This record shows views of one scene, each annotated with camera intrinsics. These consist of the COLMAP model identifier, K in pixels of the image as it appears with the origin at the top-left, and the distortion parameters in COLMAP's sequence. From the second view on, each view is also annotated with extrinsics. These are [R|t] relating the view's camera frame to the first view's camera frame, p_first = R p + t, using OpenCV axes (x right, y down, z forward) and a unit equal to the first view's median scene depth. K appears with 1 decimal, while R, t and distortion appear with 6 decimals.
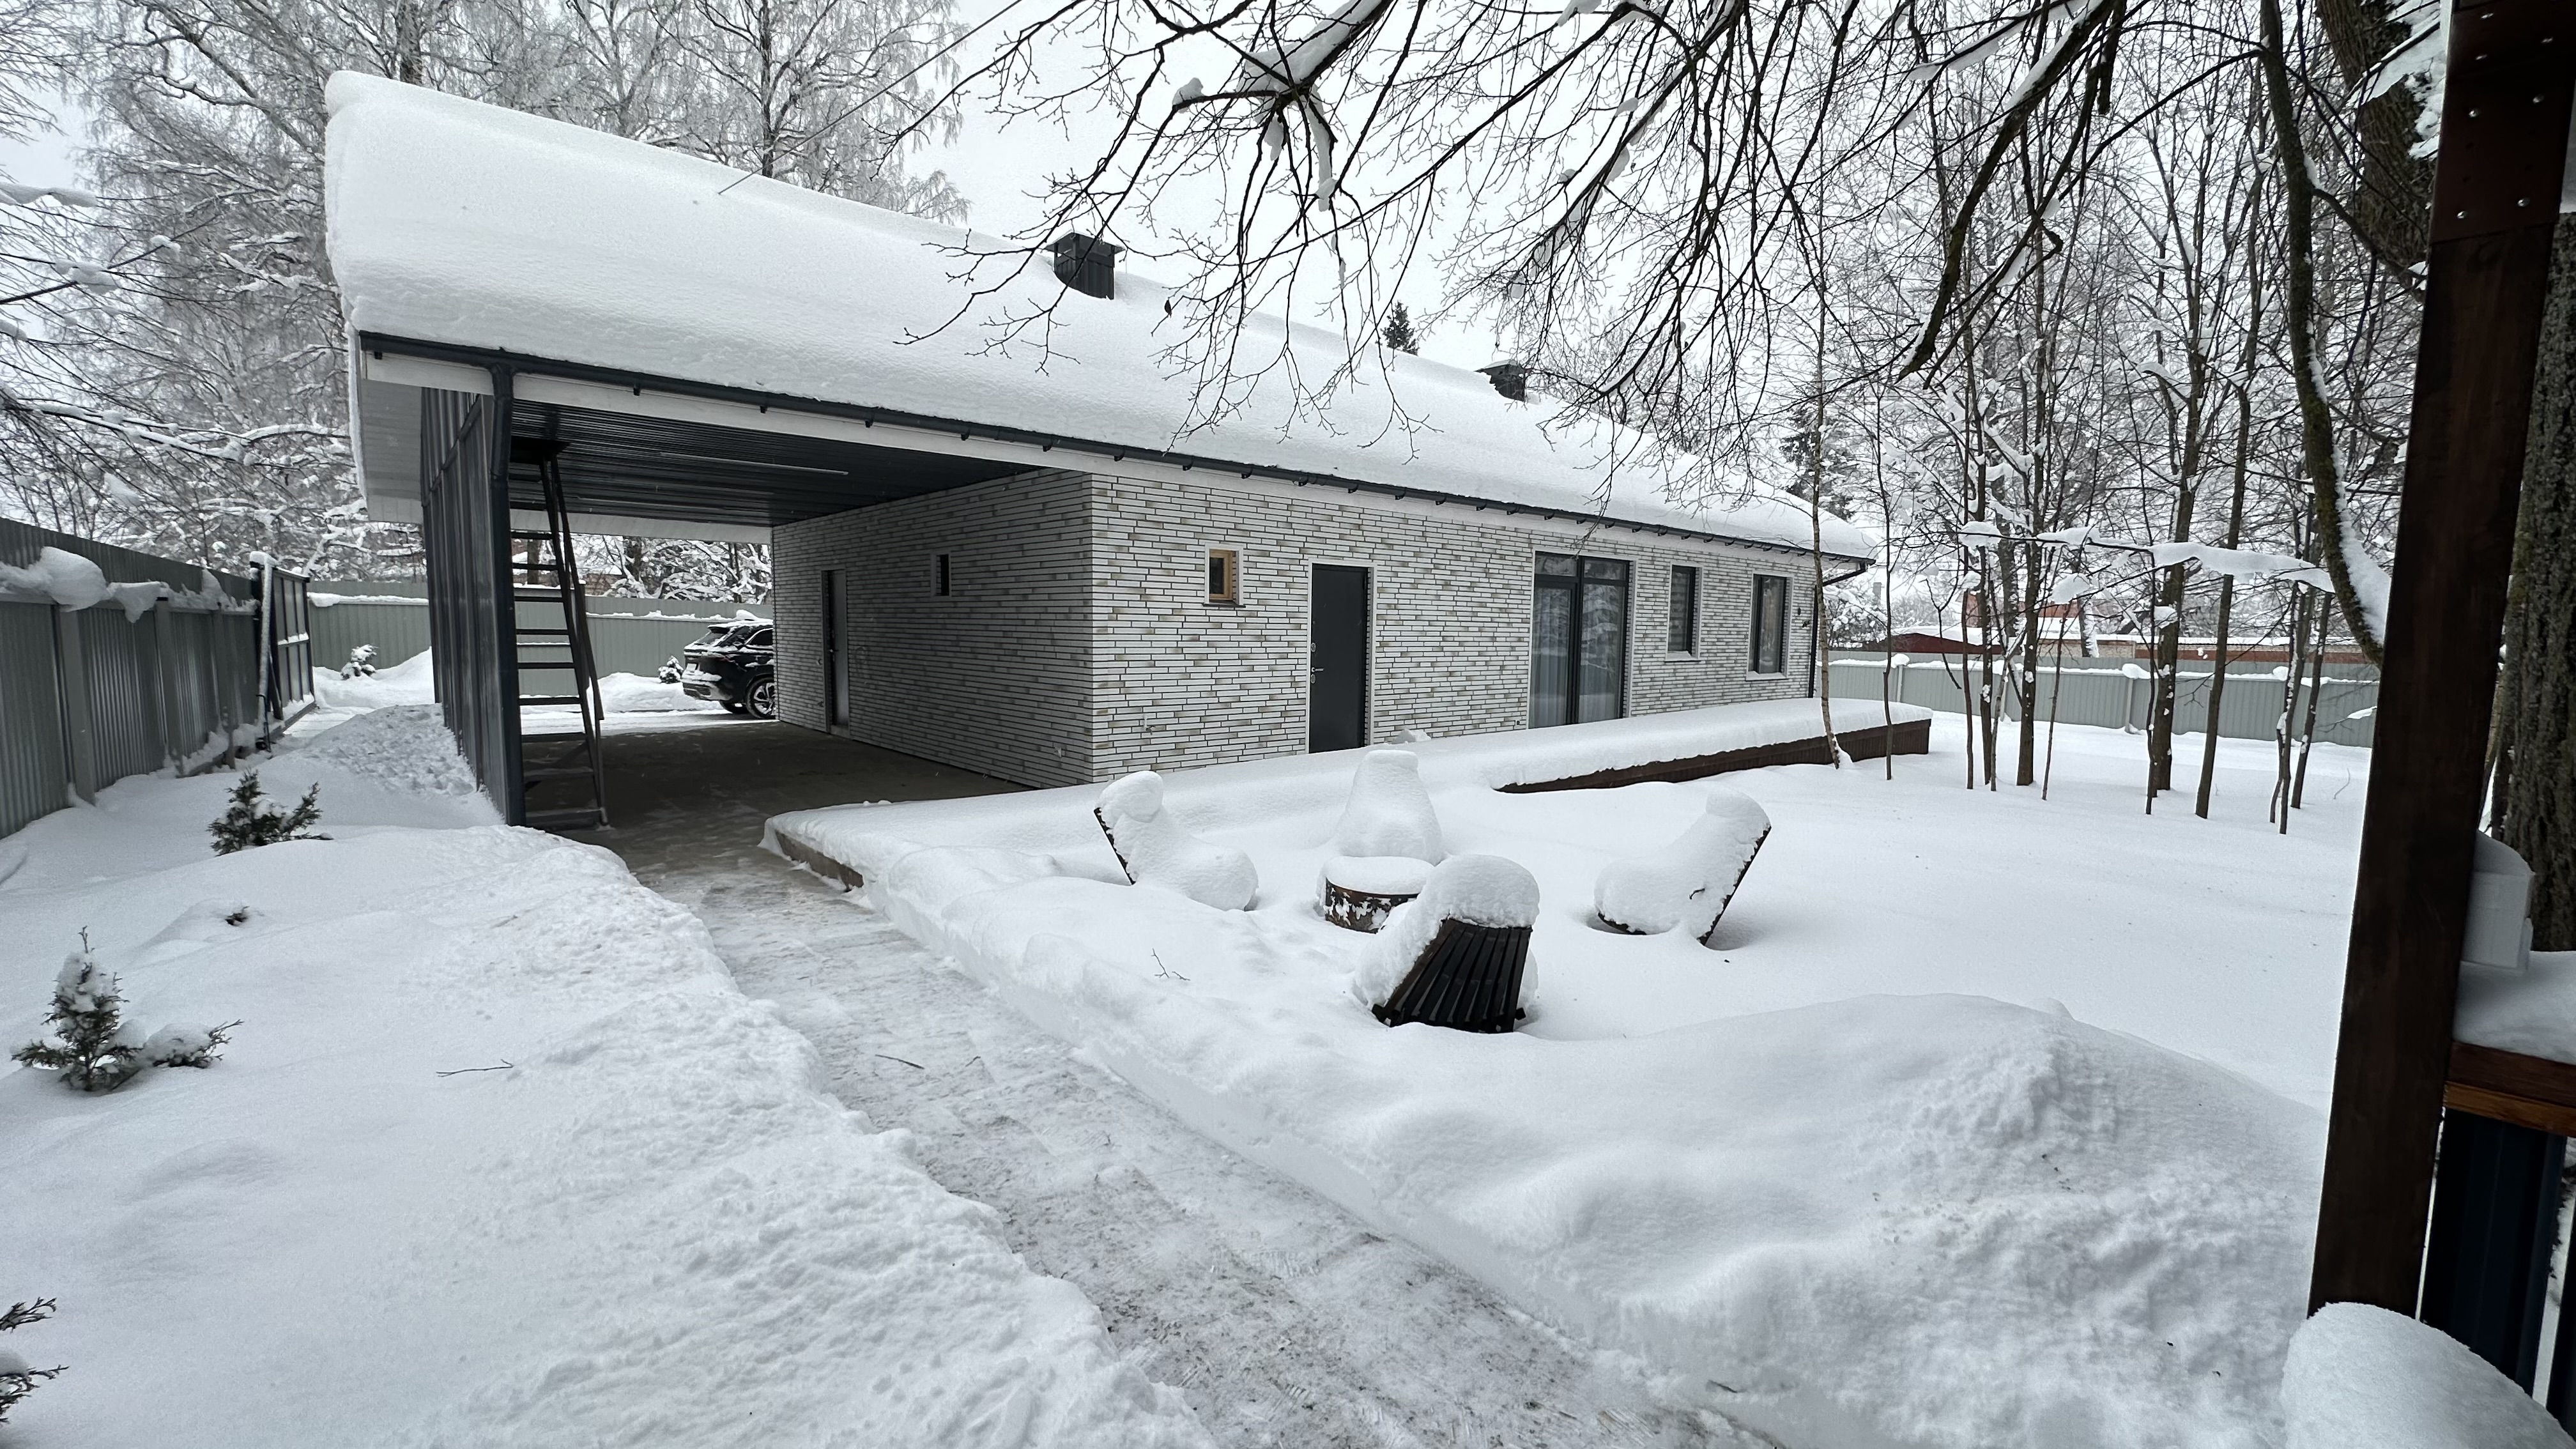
lens RADIAL K [[1024.7, 0, 1289.6], [0, 1024.7, 720.8], [0, 0, 1]] dist [-0.003780, 0.000694]
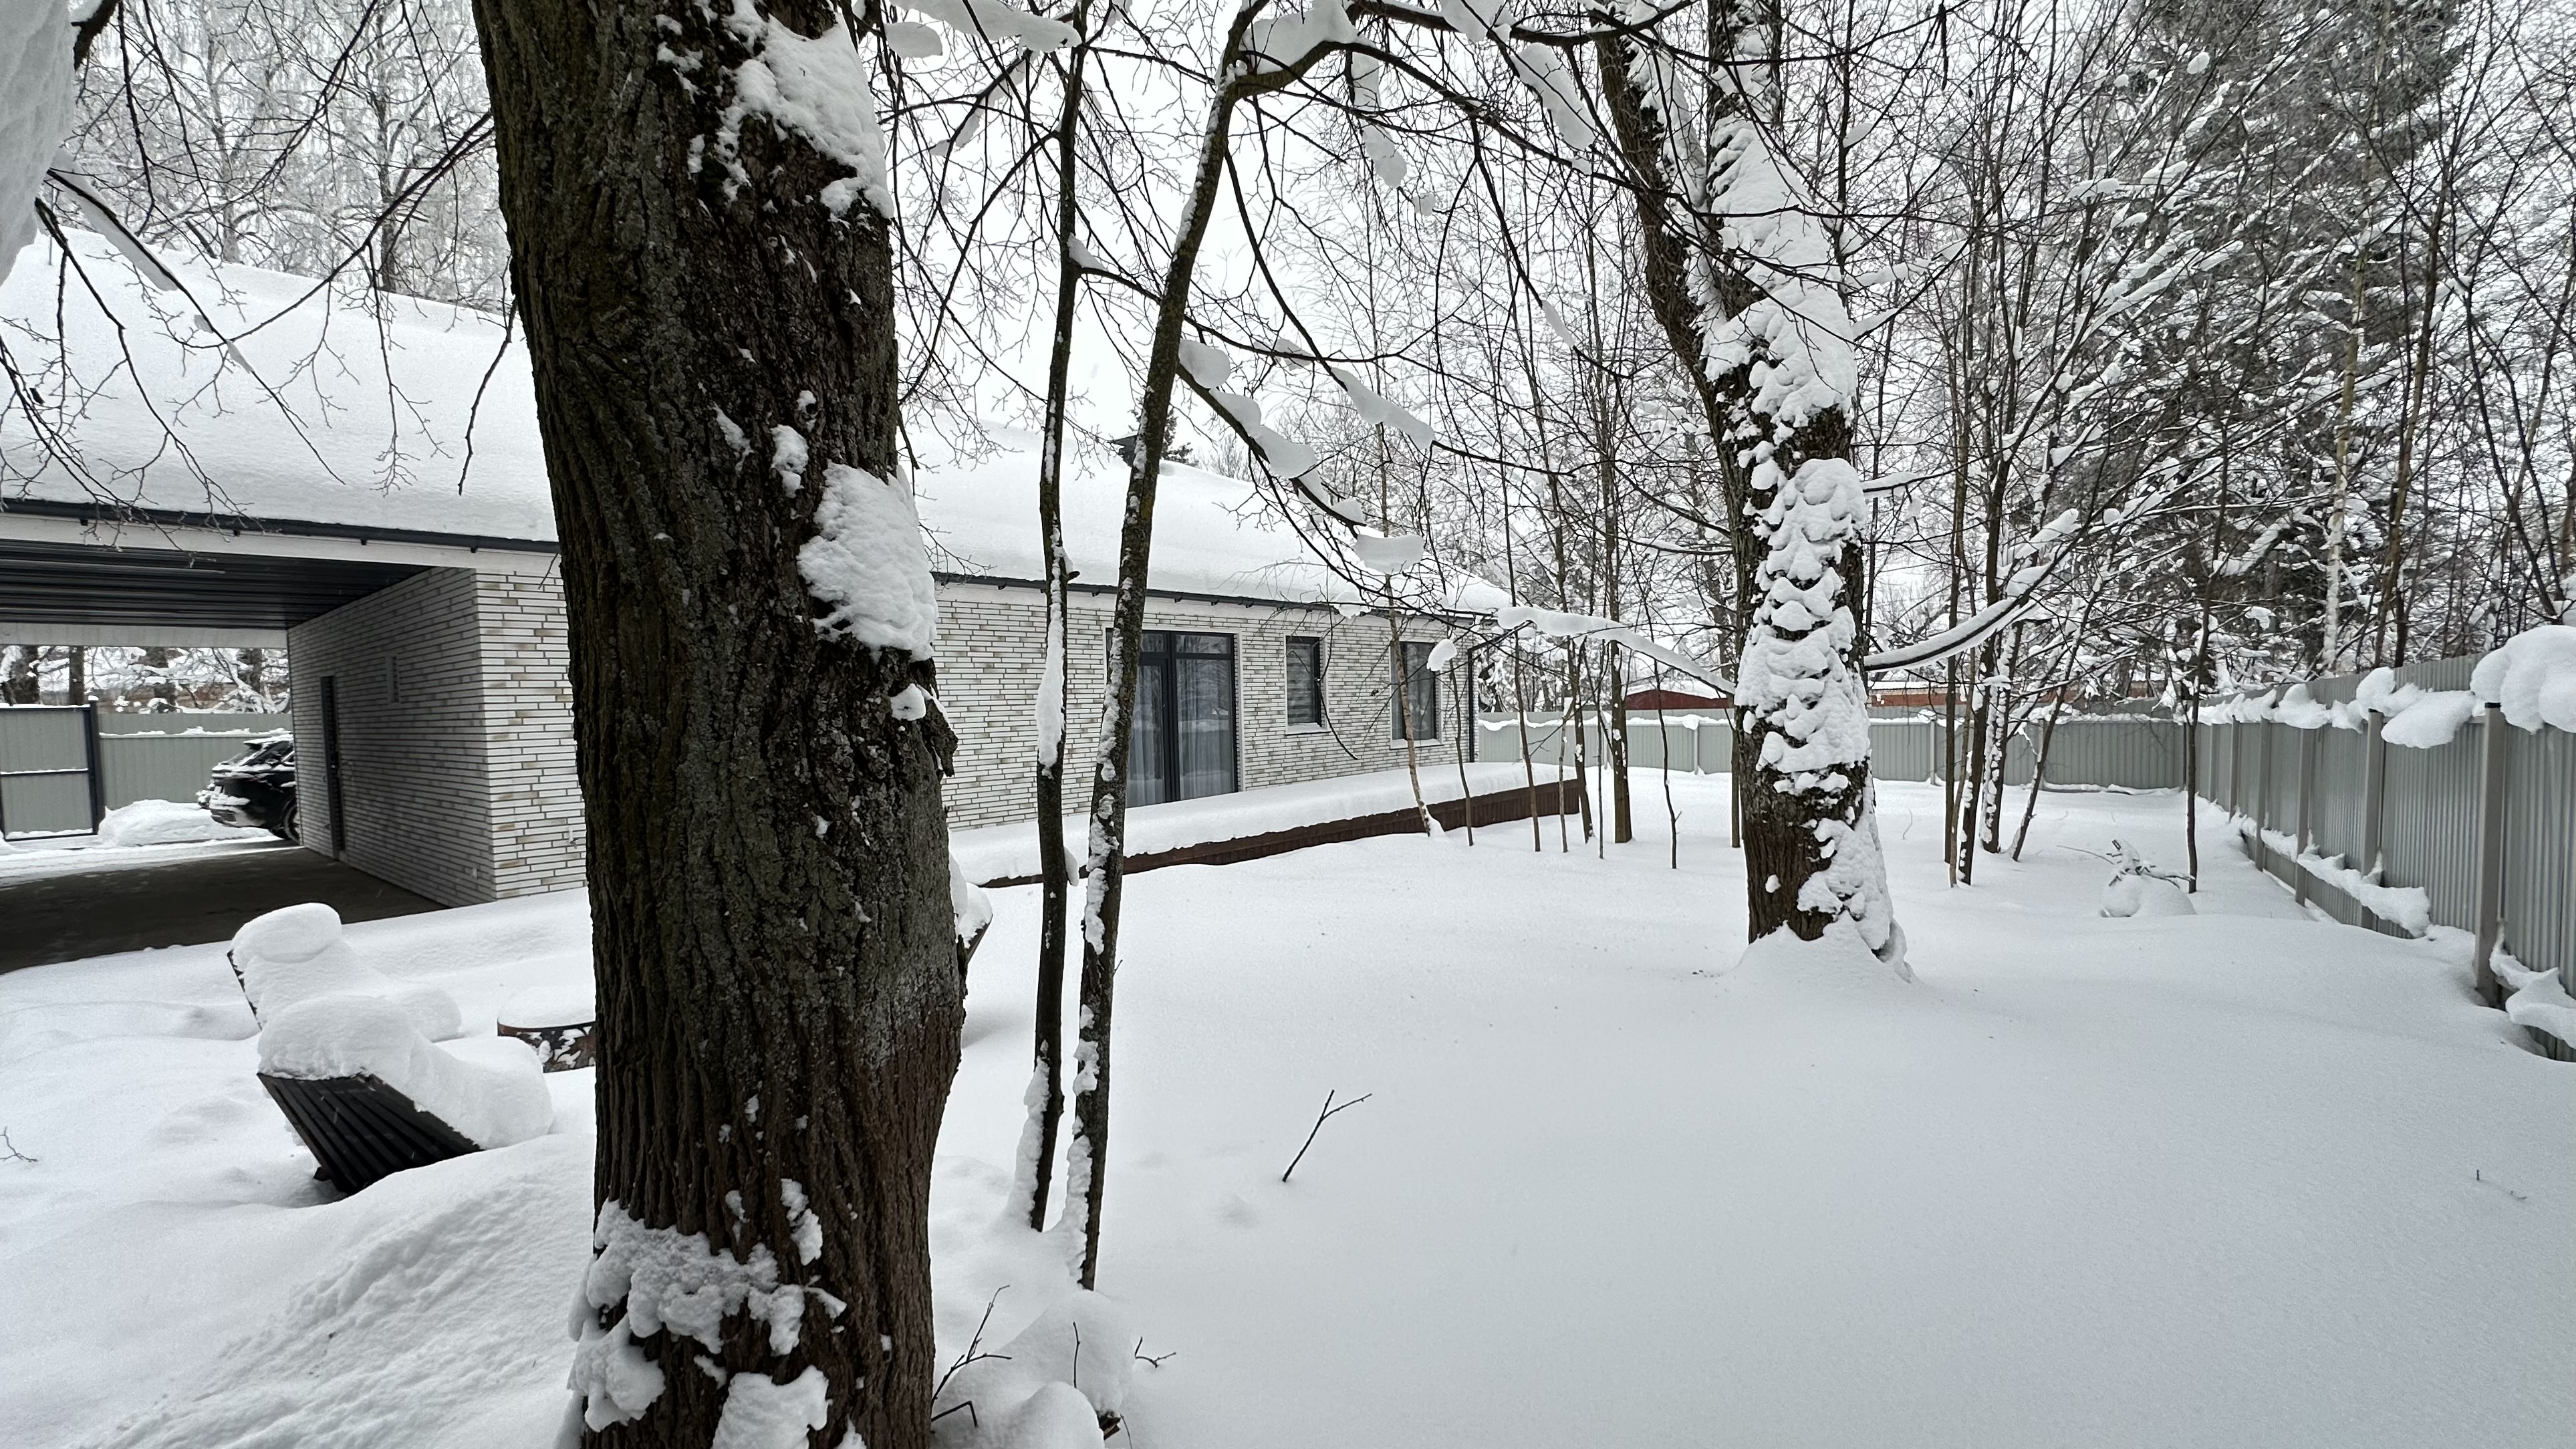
lens RADIAL K [[1068.1, 0, 1284.5], [0, 1068.1, 750.0], [0, 0, 1]] dist [-0.002807, -0.000260]
pose [[0.992984, -0.047473, 0.108301, 0.258151], [0.052343, 0.997721, -0.042575, -0.000134], [-0.106033, 0.047945, 0.993206, -0.006384]]
